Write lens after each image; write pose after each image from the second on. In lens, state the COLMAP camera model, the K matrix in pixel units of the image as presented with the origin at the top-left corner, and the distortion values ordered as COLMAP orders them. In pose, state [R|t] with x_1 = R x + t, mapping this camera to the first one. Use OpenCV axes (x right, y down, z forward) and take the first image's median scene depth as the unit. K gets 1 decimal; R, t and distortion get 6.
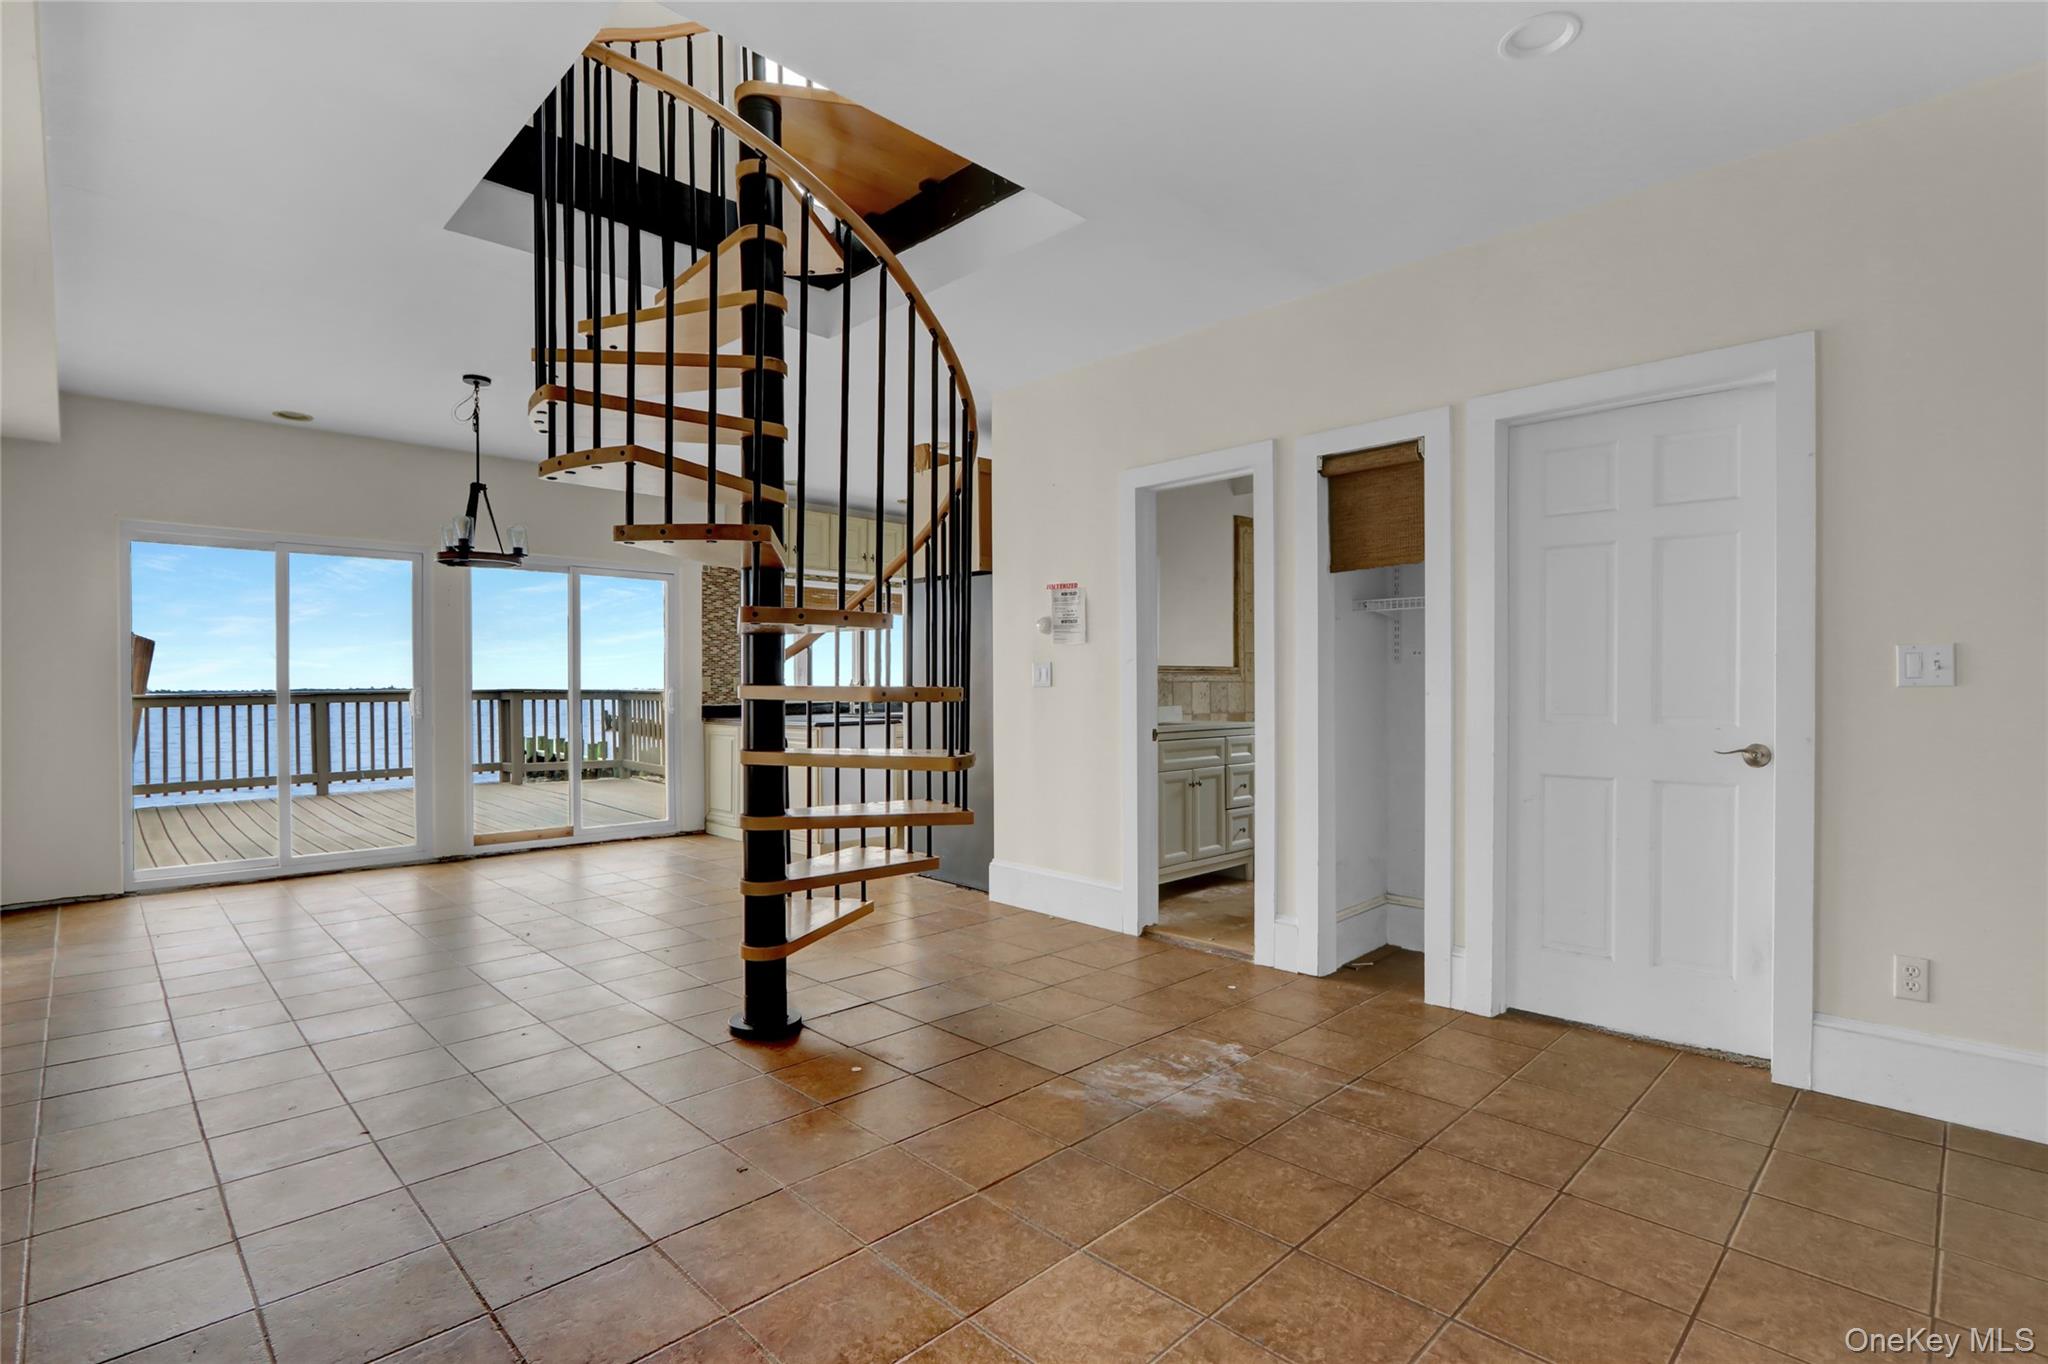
lens RADIAL K [[940.3, 0, 1015.8], [0, 940.3, 689.2], [0, 0, 1]] dist [-0.026328, 0.005119]
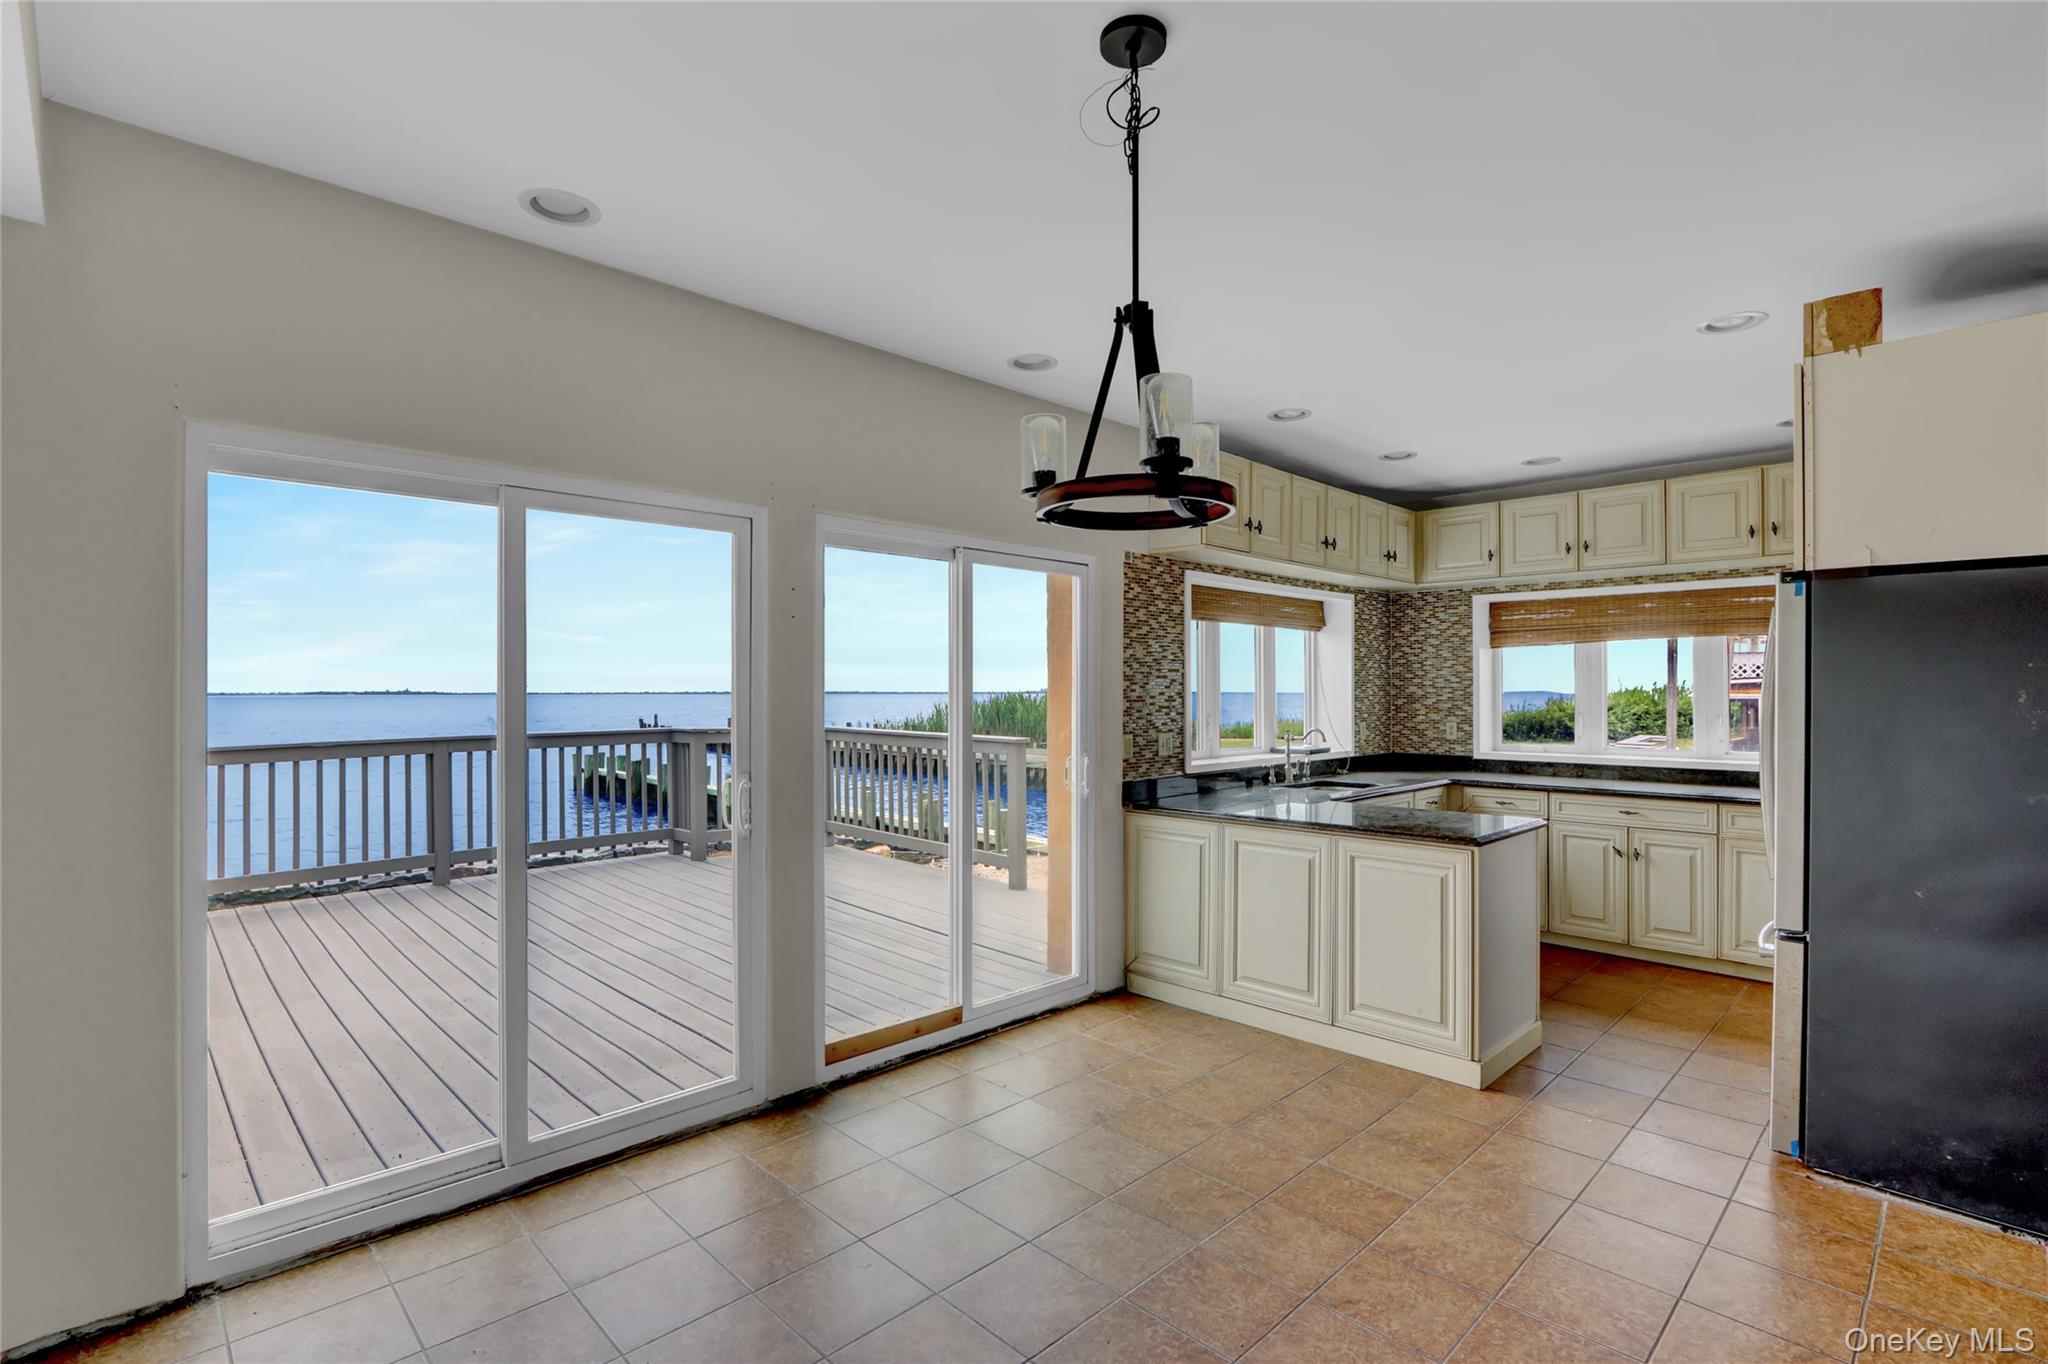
lens RADIAL K [[946.0, 0, 1024.0], [0, 946.0, 682.0], [0, 0, 1]] dist [-0.011567, -0.000045]
pose [[0.999888, 0.000583, -0.014957, -0.388997], [-0.000776, 0.999916, -0.012930, -0.039137], [0.014948, 0.012940, 0.999805, 0.385900]]
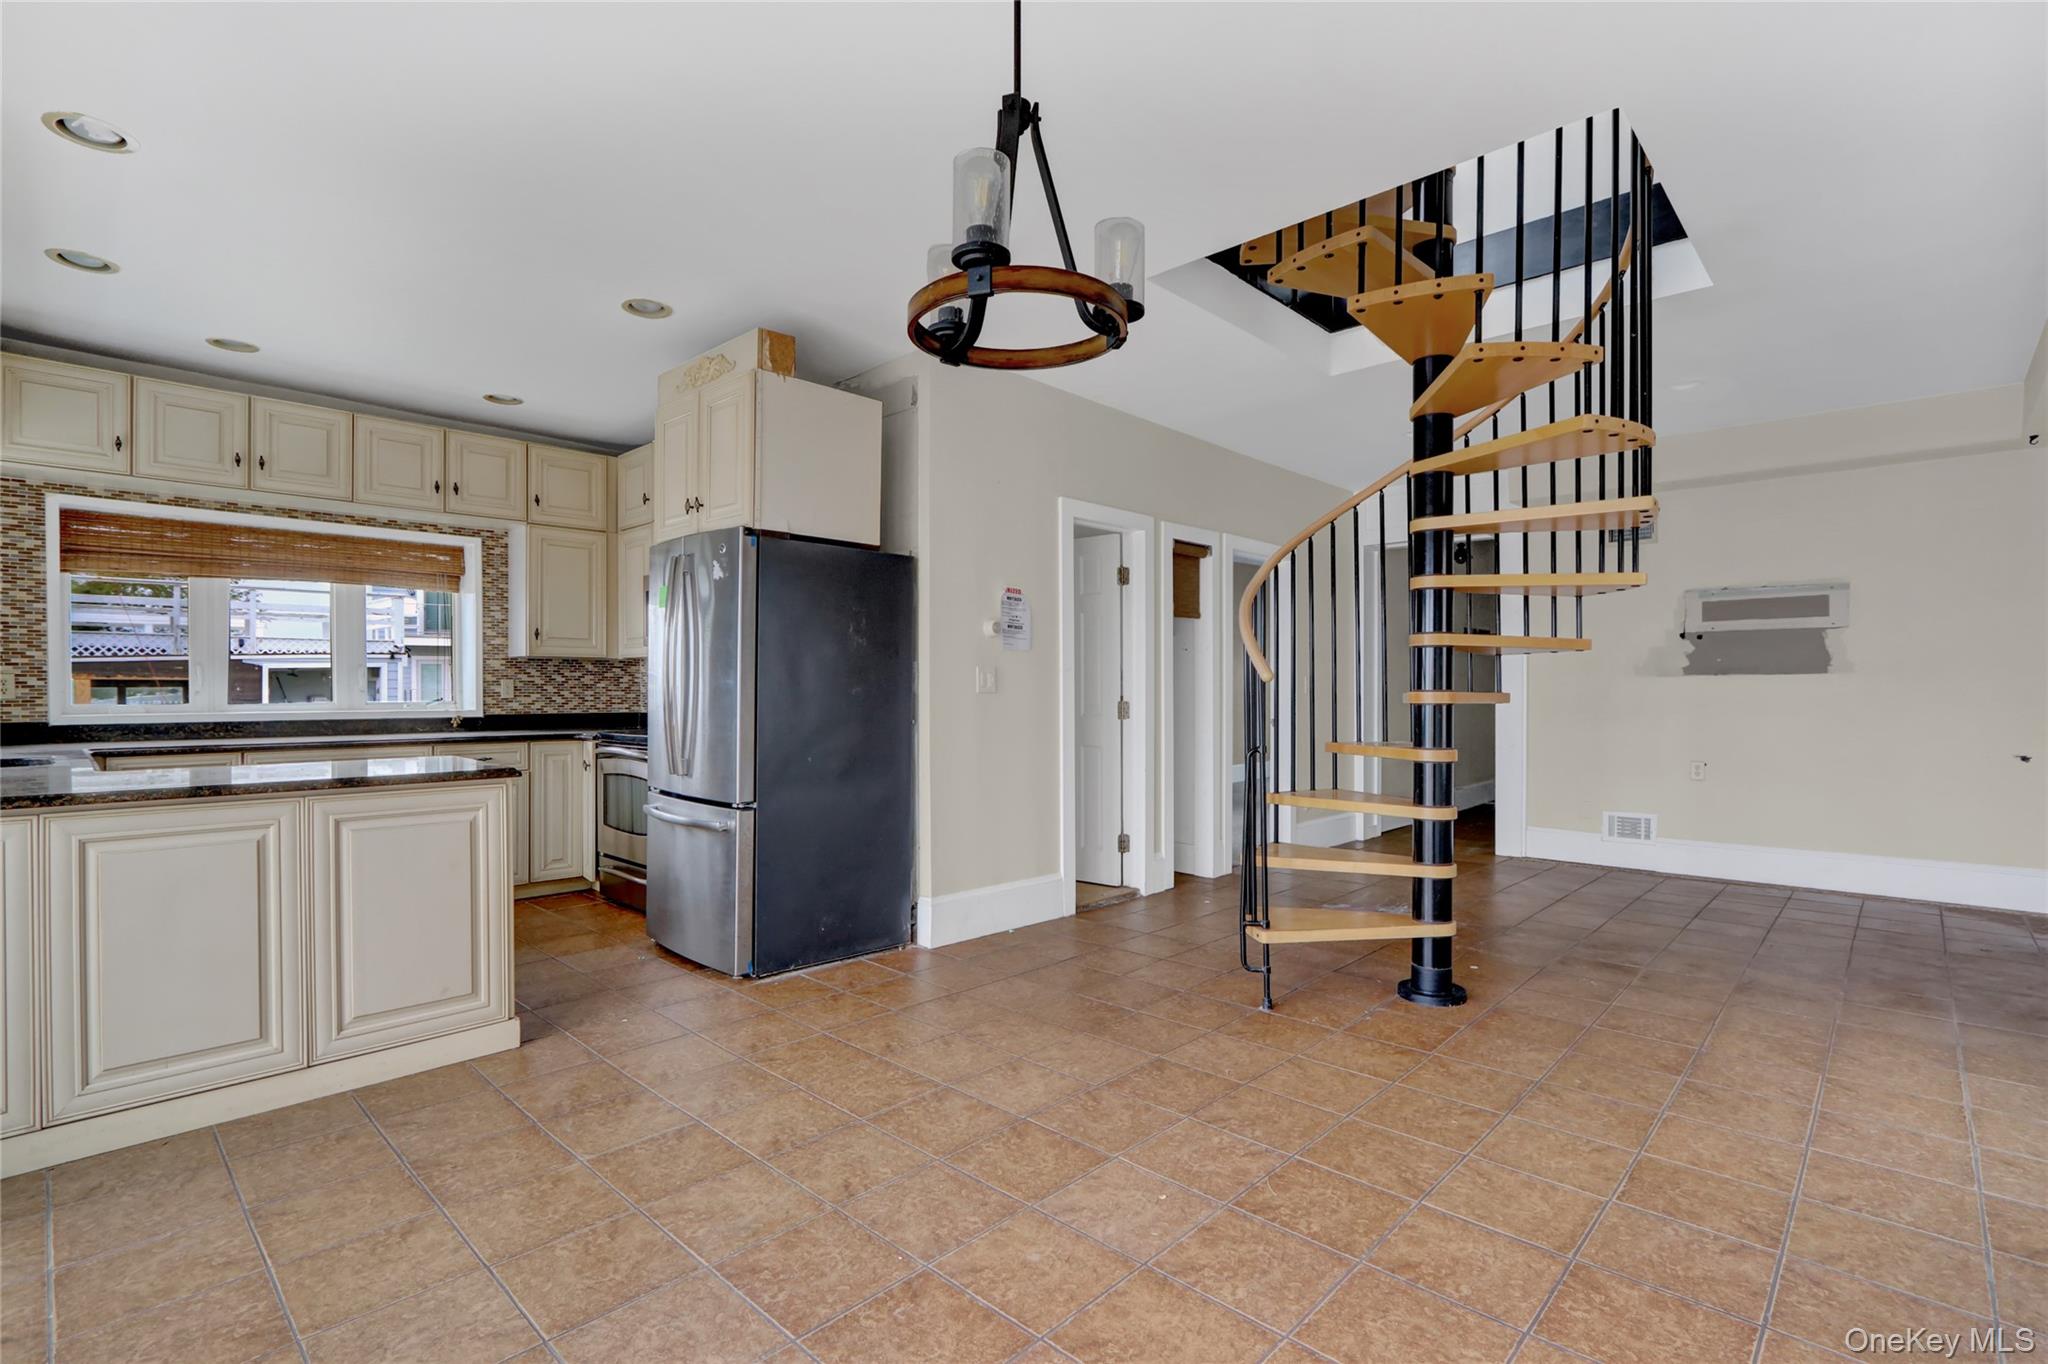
lens RADIAL K [[940.3, 0, 1015.8], [0, 940.3, 689.2], [0, 0, 1]] dist [-0.026328, 0.005119]
pose [[-0.008774, -0.001031, 0.999961, -0.589956], [0.003442, 0.999994, 0.001061, -0.001557], [-0.999956, 0.003452, -0.008771, 0.645138]]
